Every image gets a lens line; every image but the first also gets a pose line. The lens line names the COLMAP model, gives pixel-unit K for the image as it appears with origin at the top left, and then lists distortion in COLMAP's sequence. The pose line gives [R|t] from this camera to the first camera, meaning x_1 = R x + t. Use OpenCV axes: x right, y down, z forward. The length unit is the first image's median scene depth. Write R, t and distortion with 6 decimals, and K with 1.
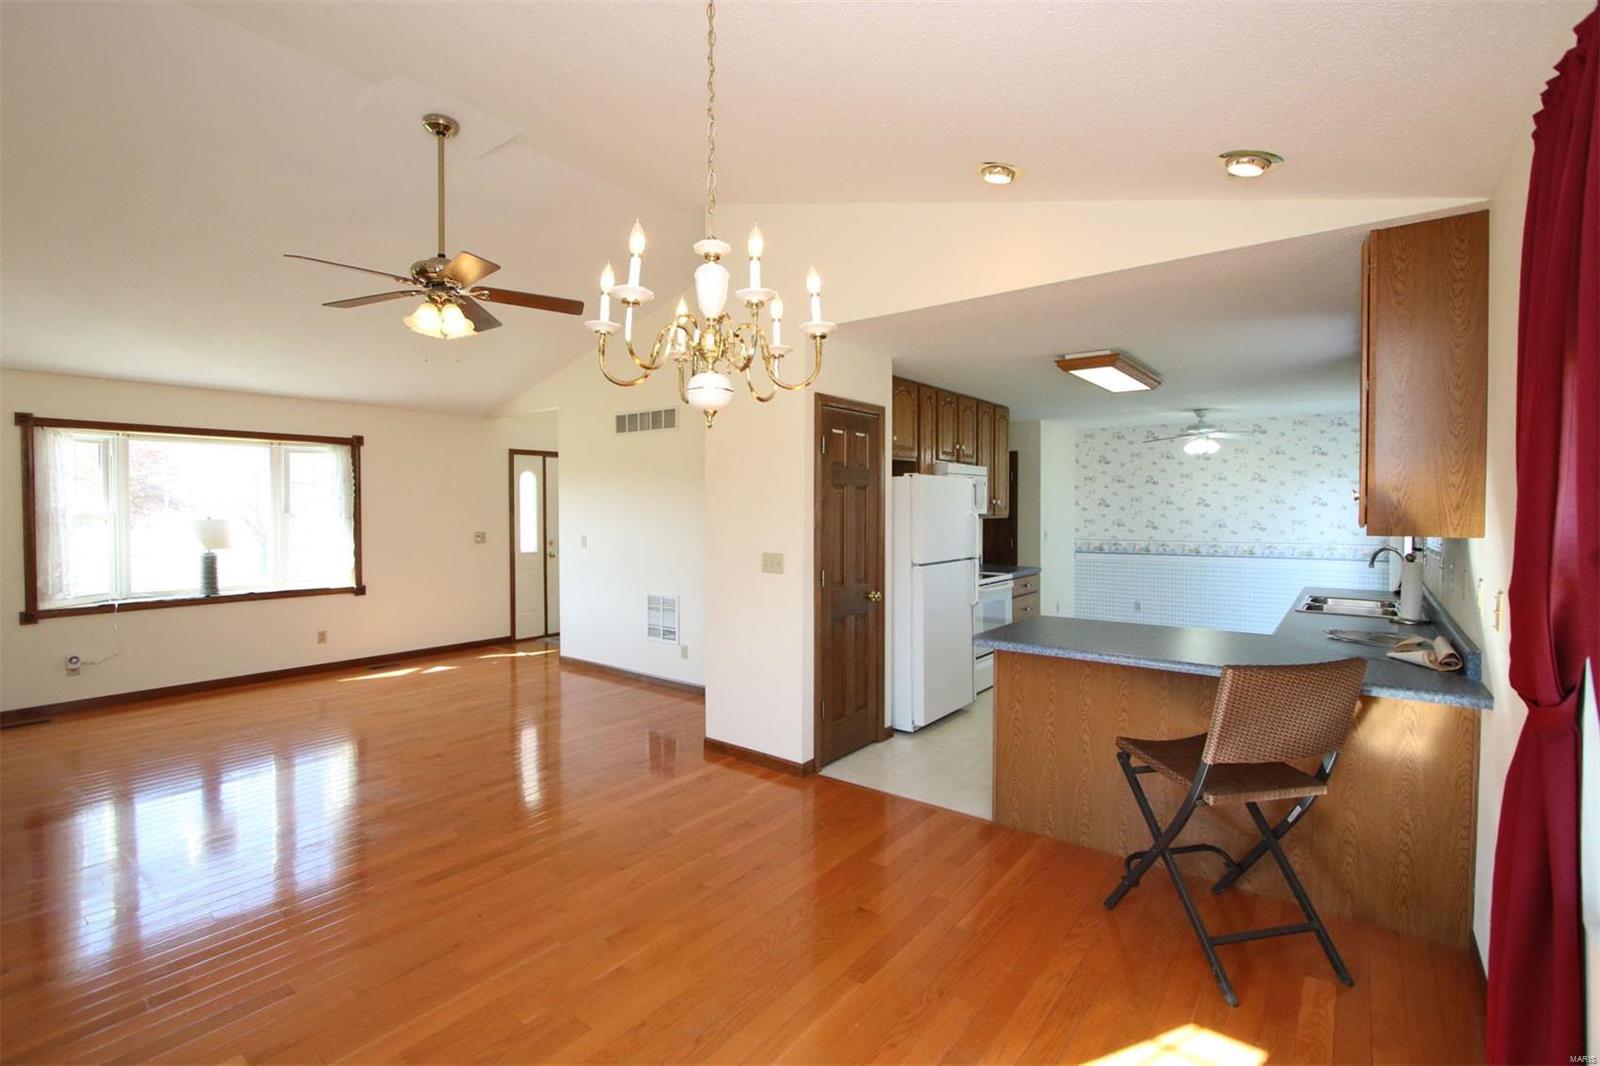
lens RADIAL K [[725.9, 0, 790.6], [0, 725.9, 521.2], [0, 0, 1]] dist [-0.015547, -0.000003]
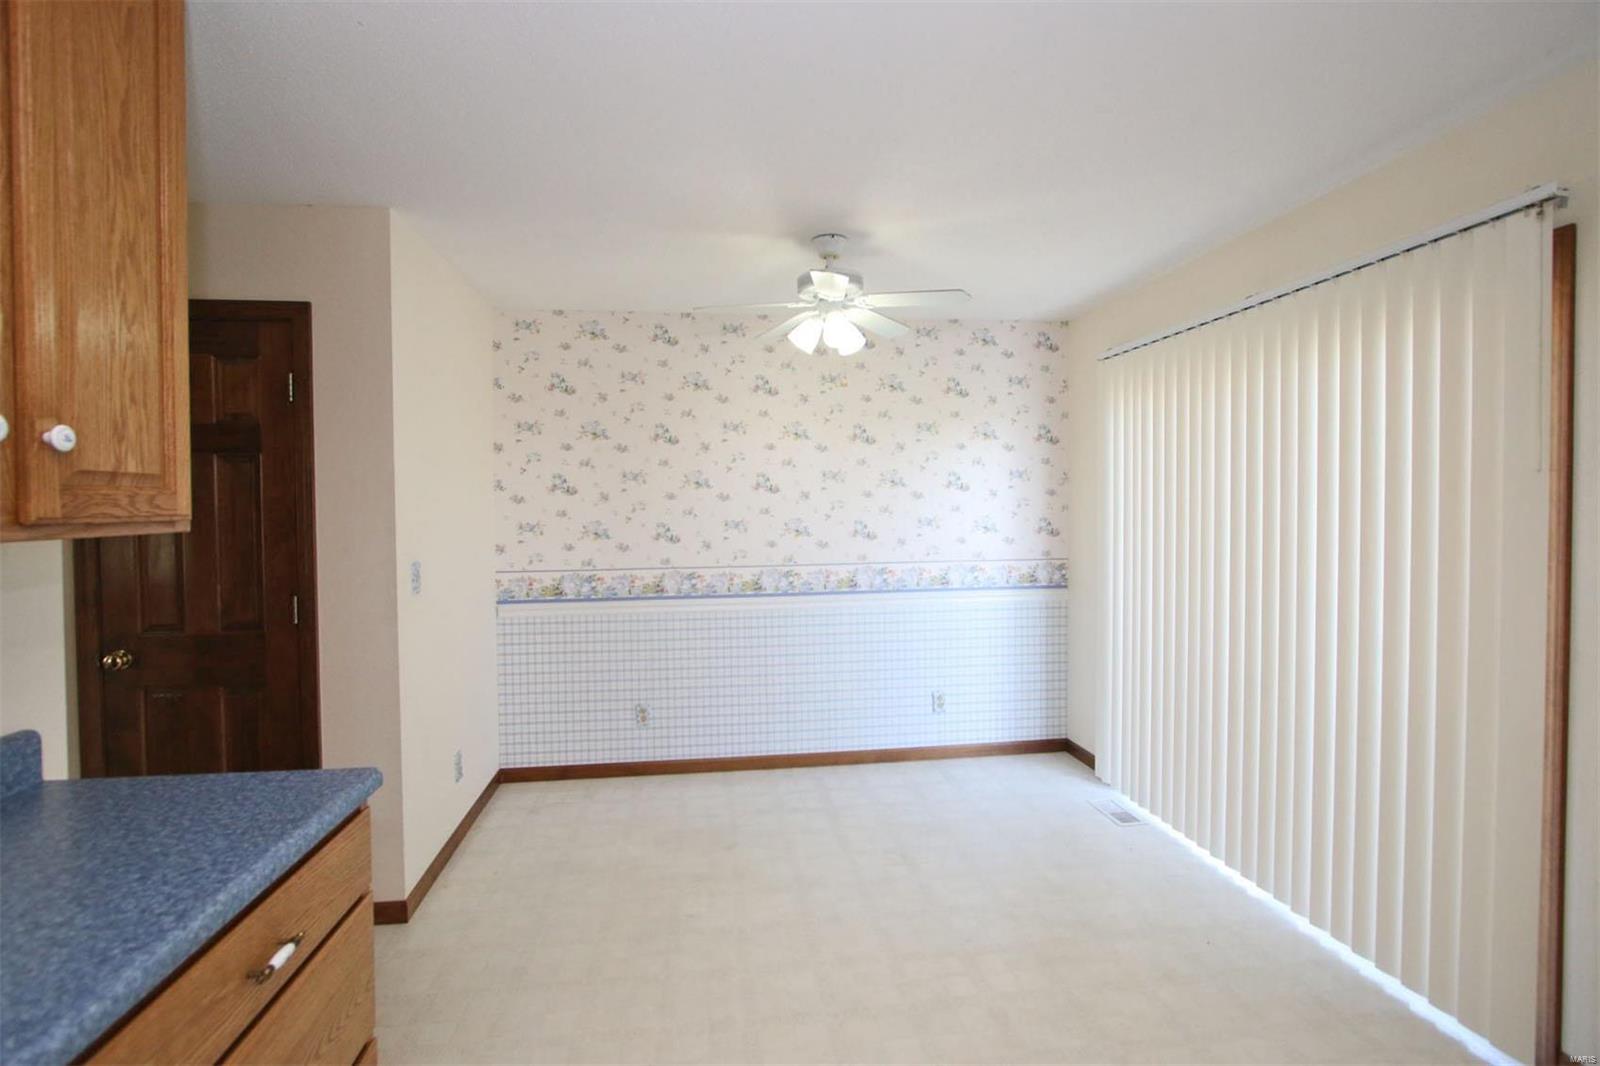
lens RADIAL K [[725.9, 0, 790.6], [0, 725.9, 521.2], [0, 0, 1]] dist [-0.015547, -0.000003]
pose [[0.709086, -0.017748, 0.704898, 0.247323], [0.019921, 0.999788, 0.005133, -0.003298], [-0.704840, 0.010403, 0.709290, 0.658573]]
